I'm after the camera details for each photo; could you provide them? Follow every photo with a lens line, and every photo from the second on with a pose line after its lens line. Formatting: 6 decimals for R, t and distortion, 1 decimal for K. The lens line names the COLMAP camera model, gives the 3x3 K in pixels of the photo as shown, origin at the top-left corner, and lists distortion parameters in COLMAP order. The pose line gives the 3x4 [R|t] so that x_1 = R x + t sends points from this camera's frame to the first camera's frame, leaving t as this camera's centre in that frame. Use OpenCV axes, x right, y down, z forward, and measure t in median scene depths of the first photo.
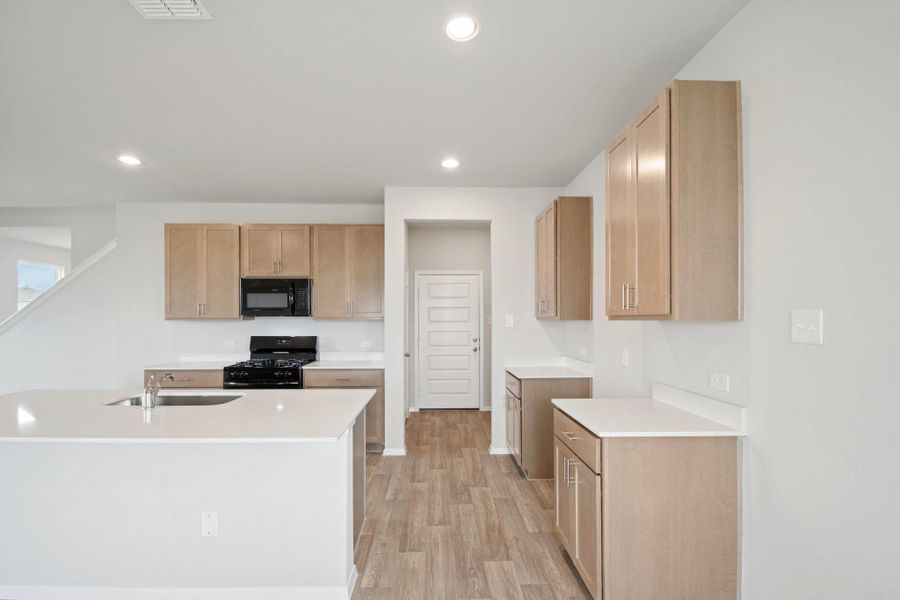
lens RADIAL K [[400.1, 0, 444.0], [0, 400.1, 315.2], [0, 0, 1]] dist [0.001244, -0.000102]
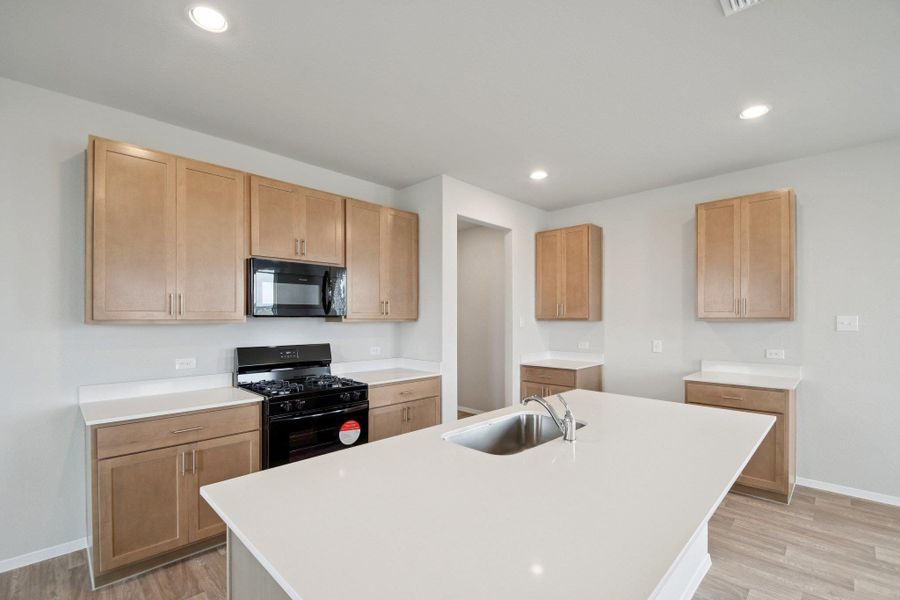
lens RADIAL K [[400.1, 0, 444.0], [0, 400.1, 315.2], [0, 0, 1]] dist [0.001244, -0.000102]
pose [[0.719331, 0.006159, 0.694641, -0.774193], [-0.003932, 0.999981, -0.004795, 0.002147], [-0.694657, 0.000718, 0.719341, 0.344701]]
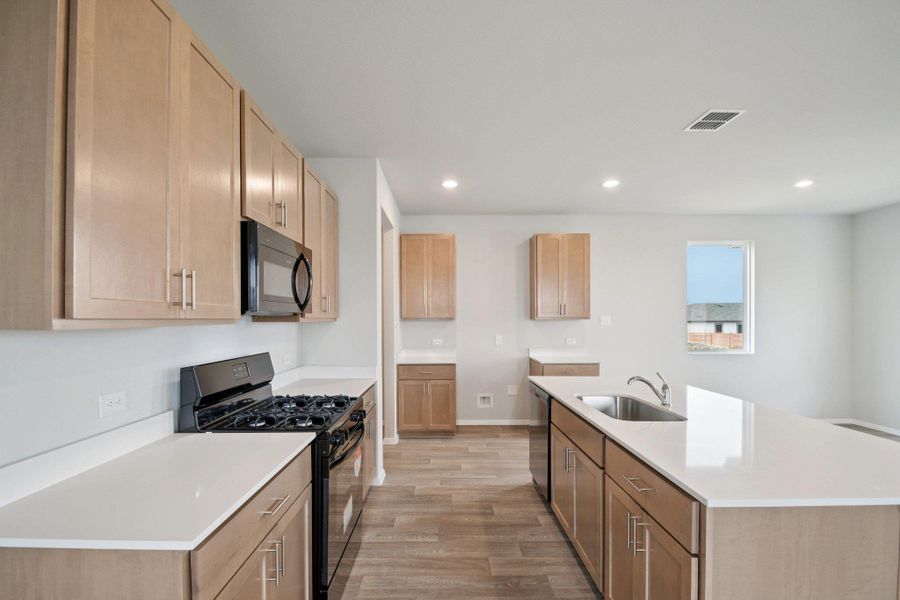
lens RADIAL K [[400.1, 0, 444.0], [0, 400.1, 315.2], [0, 0, 1]] dist [0.001244, -0.000102]
pose [[0.015797, 0.009482, 0.999830, -0.959438], [-0.004222, 0.999947, -0.009416, 0.007579], [-0.999866, -0.004072, 0.015837, 0.844118]]
